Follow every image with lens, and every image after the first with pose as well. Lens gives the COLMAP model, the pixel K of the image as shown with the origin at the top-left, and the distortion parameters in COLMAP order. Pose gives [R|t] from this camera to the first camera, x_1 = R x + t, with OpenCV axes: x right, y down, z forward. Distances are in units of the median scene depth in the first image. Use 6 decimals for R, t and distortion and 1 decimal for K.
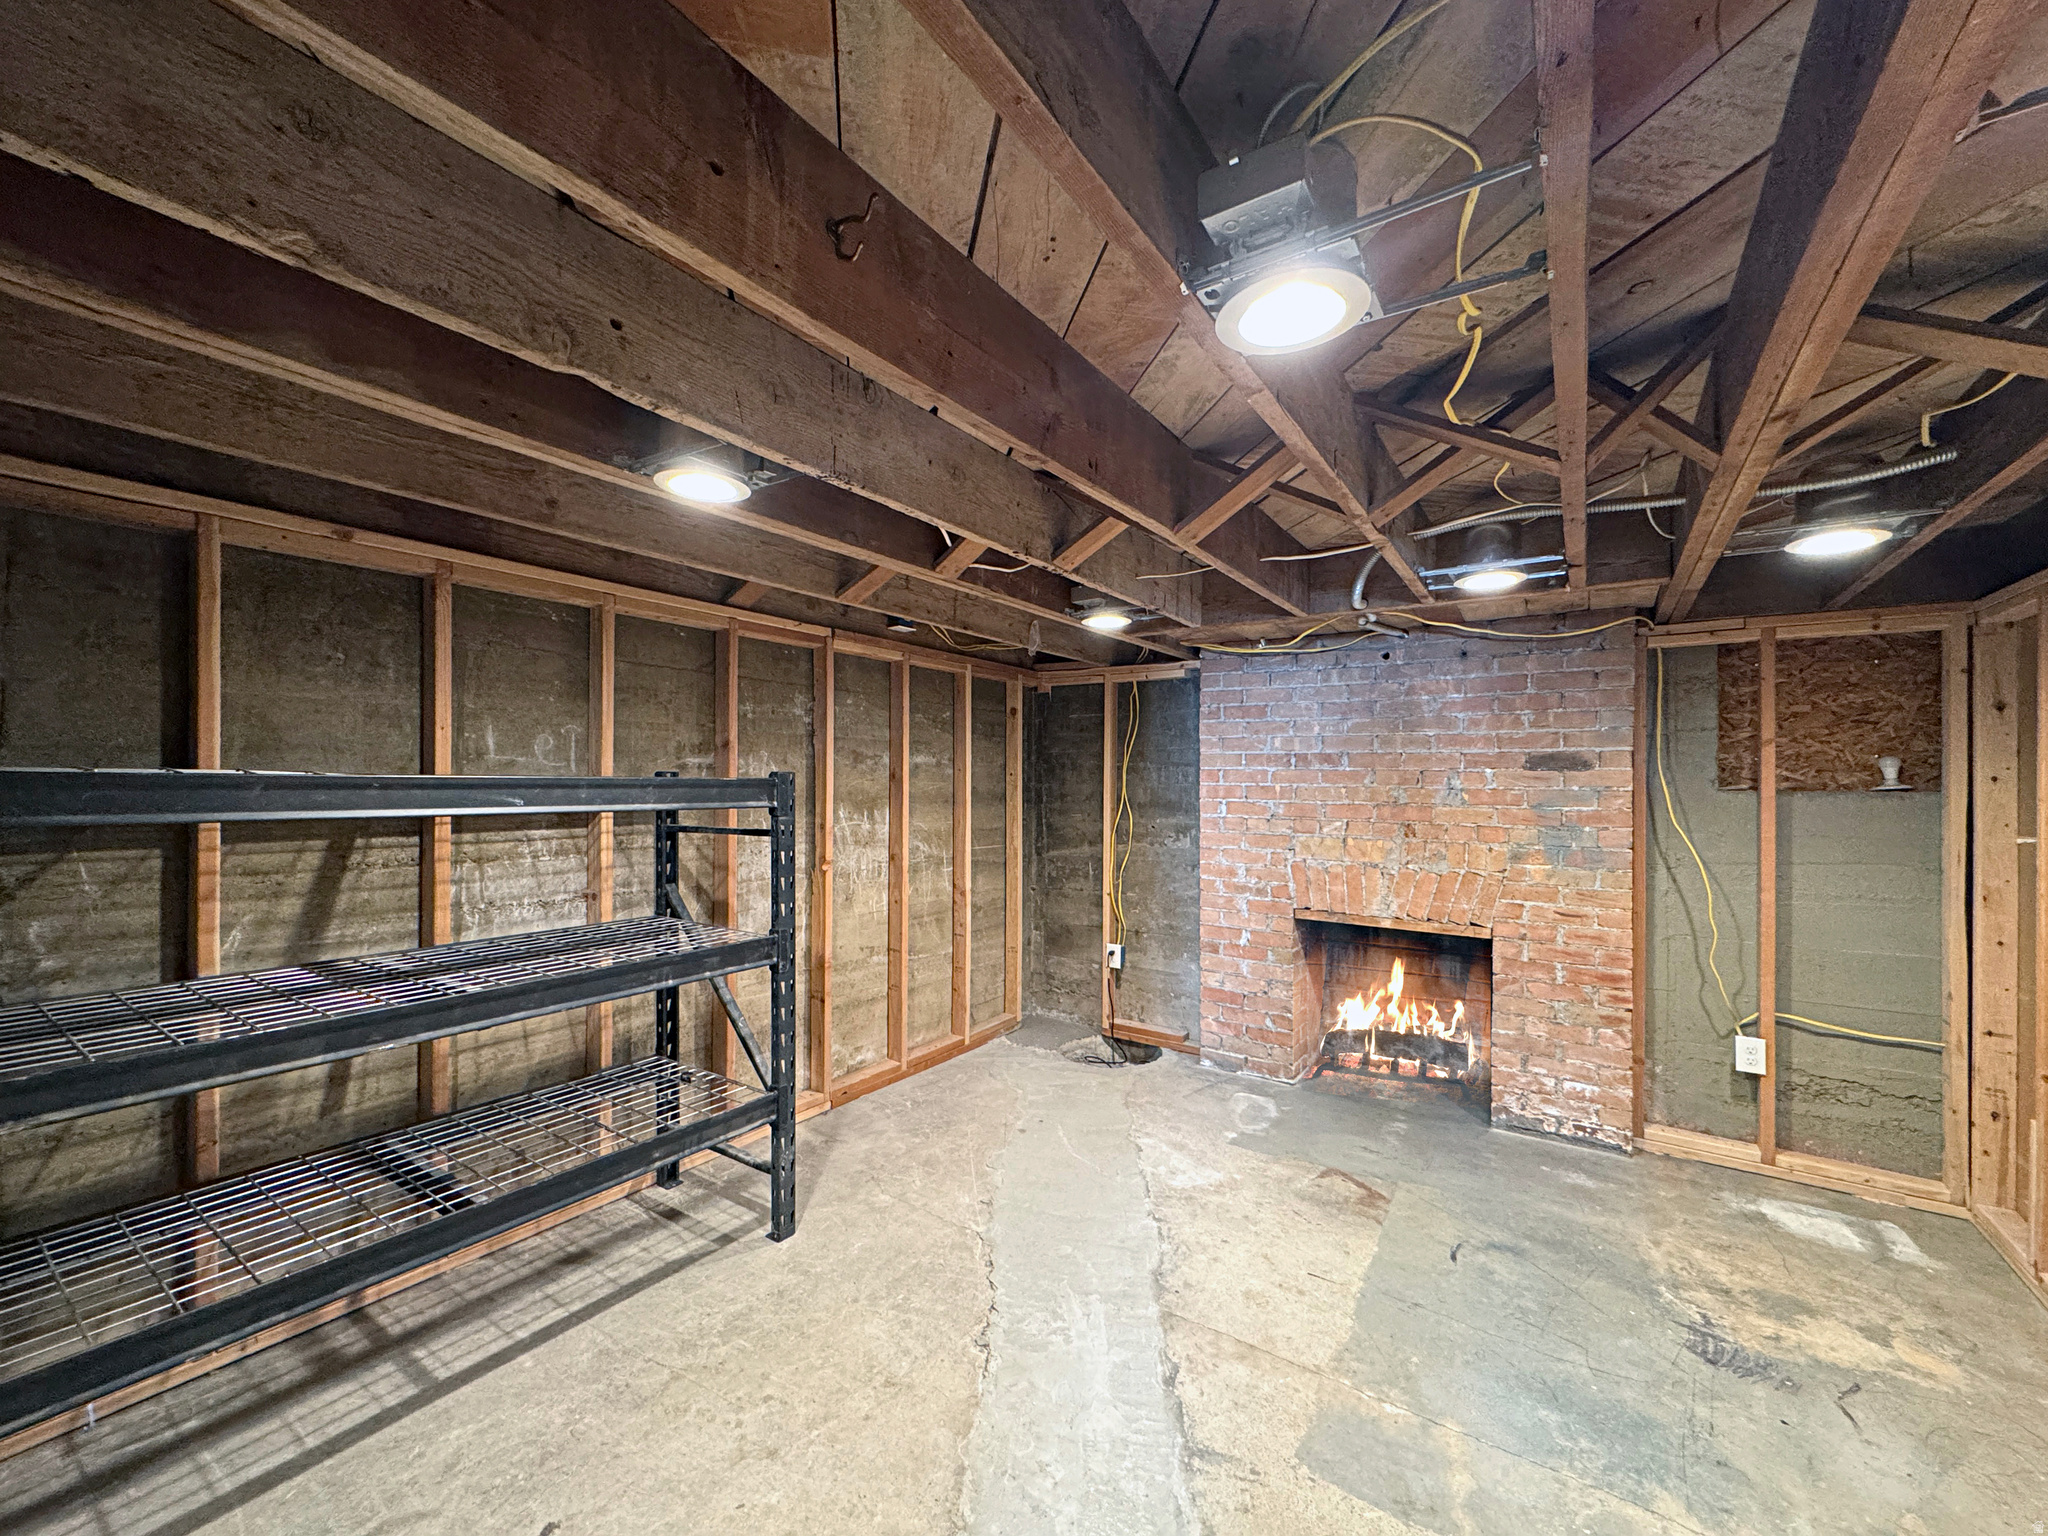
lens RADIAL K [[819.2, 0, 1016.7], [0, 819.2, 783.0], [0, 0, 1]] dist [0.003267, 0.000128]
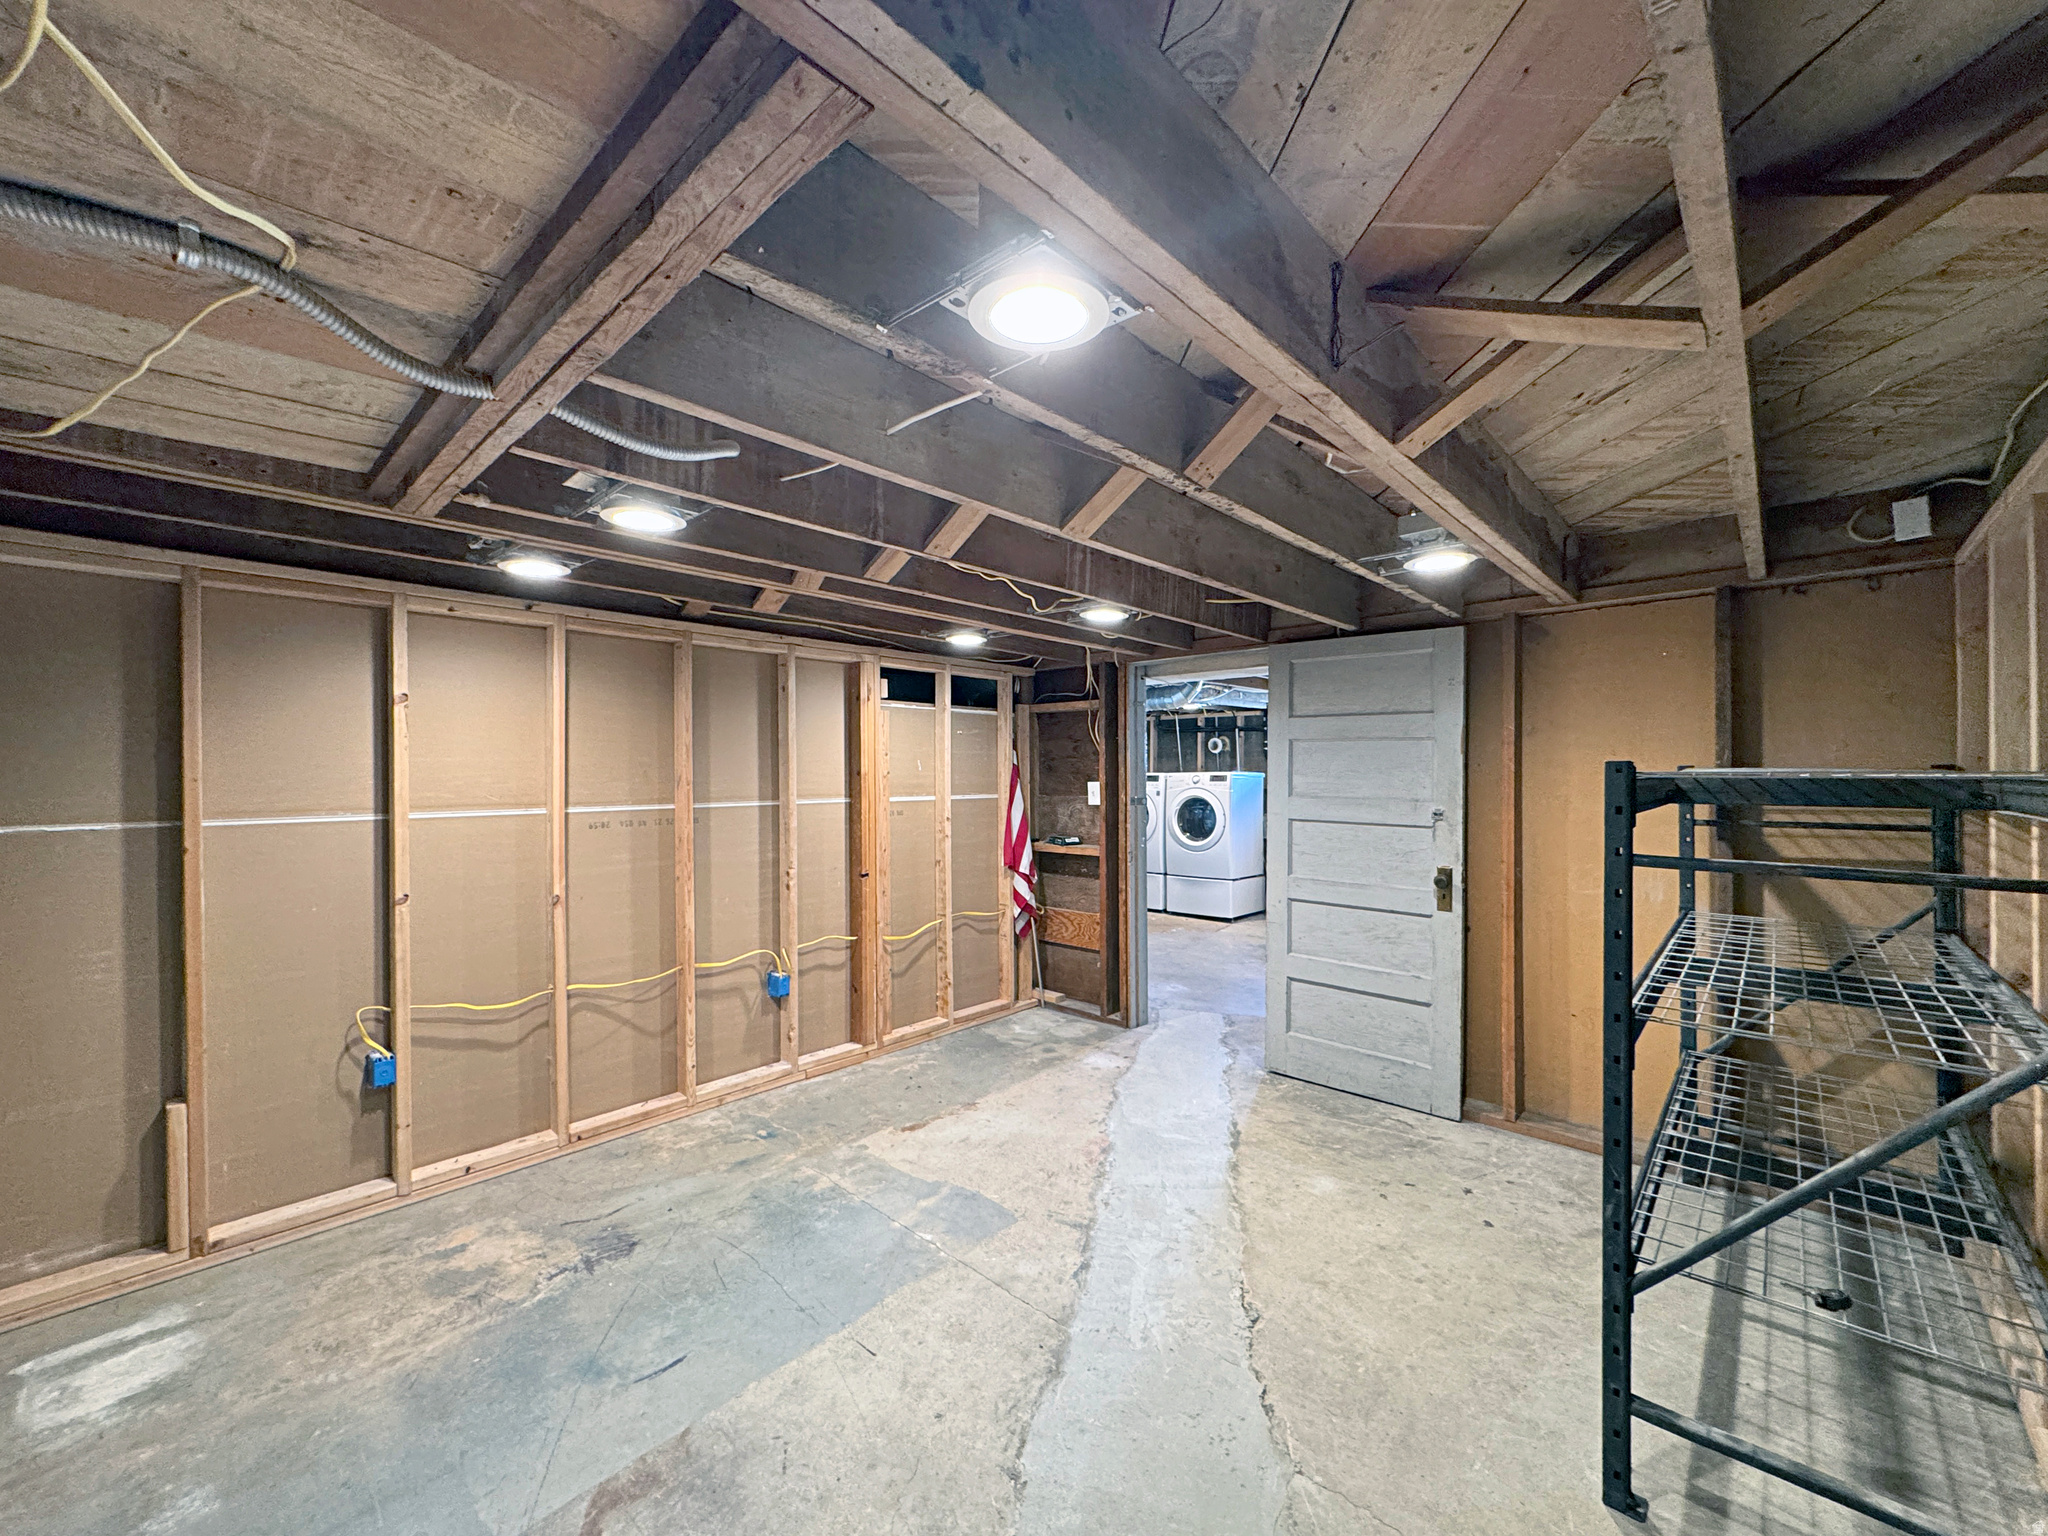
lens RADIAL K [[819.2, 0, 1024.3], [0, 819.2, 769.6], [0, 0, 1]] dist [0.003267, 0.000128]
pose [[-0.989811, -0.009675, 0.142061, 0.080028], [-0.008878, 0.999941, 0.006244, -0.009997], [-0.142113, 0.004919, -0.989838, 1.617285]]
